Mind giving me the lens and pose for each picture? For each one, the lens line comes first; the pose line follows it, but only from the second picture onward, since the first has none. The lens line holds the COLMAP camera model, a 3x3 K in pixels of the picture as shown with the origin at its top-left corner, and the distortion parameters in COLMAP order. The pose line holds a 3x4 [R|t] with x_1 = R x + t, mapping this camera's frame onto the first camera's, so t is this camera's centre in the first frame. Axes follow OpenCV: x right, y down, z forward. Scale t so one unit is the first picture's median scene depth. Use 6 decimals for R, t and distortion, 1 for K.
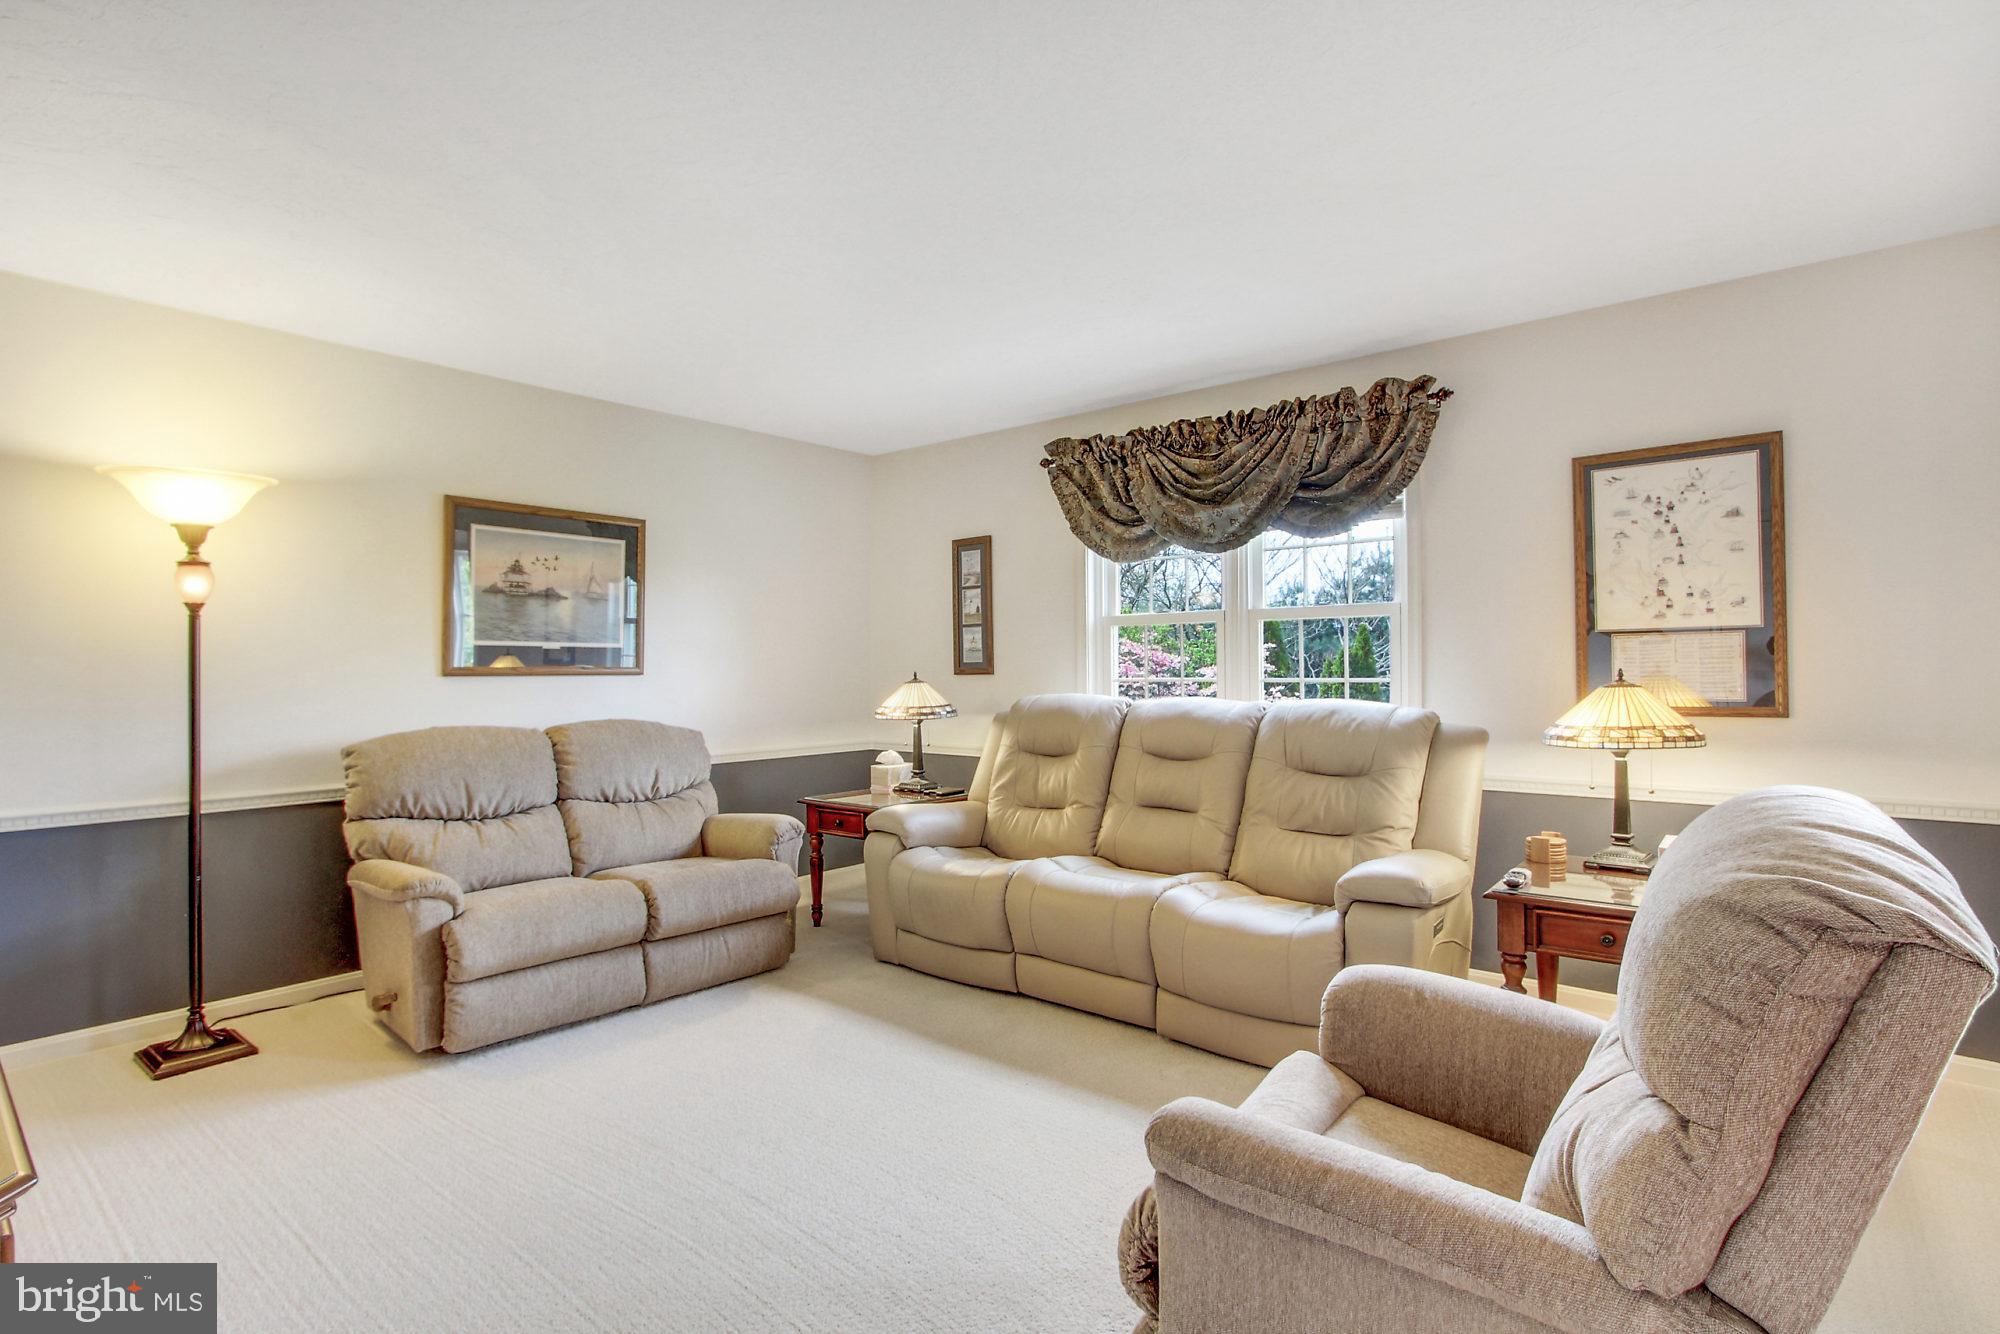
lens RADIAL K [[964.5, 0, 999.9], [0, 964.5, 668.9], [0, 0, 1]] dist [-0.008025, -0.000735]
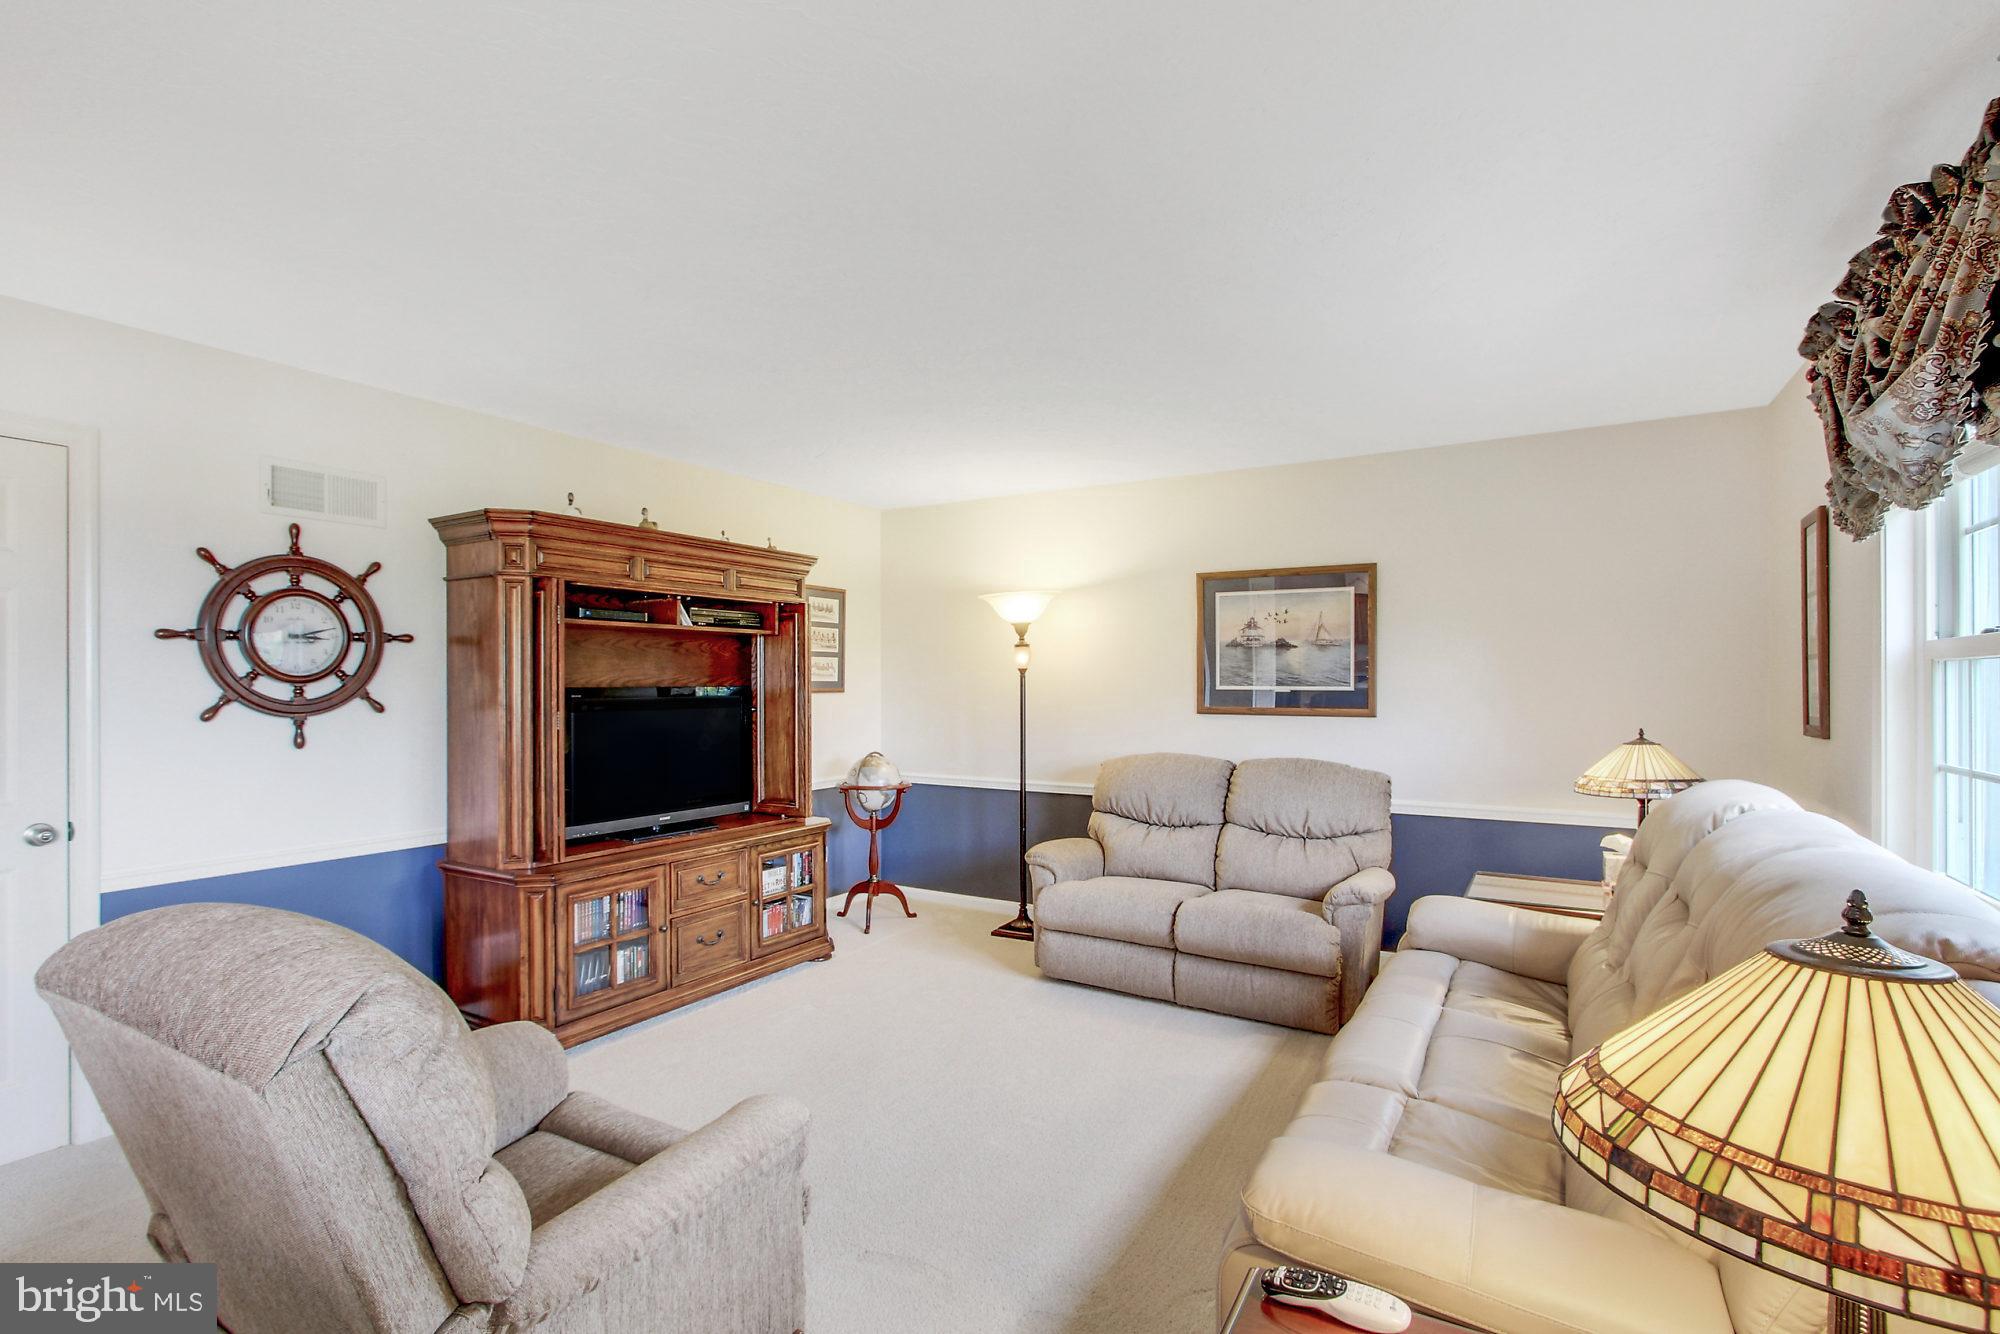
lens RADIAL K [[971.9, 0, 1001.0], [0, 971.9, 674.7], [0, 0, 1]] dist [0.001342, -0.000309]
pose [[0.141944, -0.002546, -0.989871, 0.704170], [-0.002216, 0.999993, -0.002890, -0.041874], [0.989872, 0.002604, 0.141938, 0.571441]]
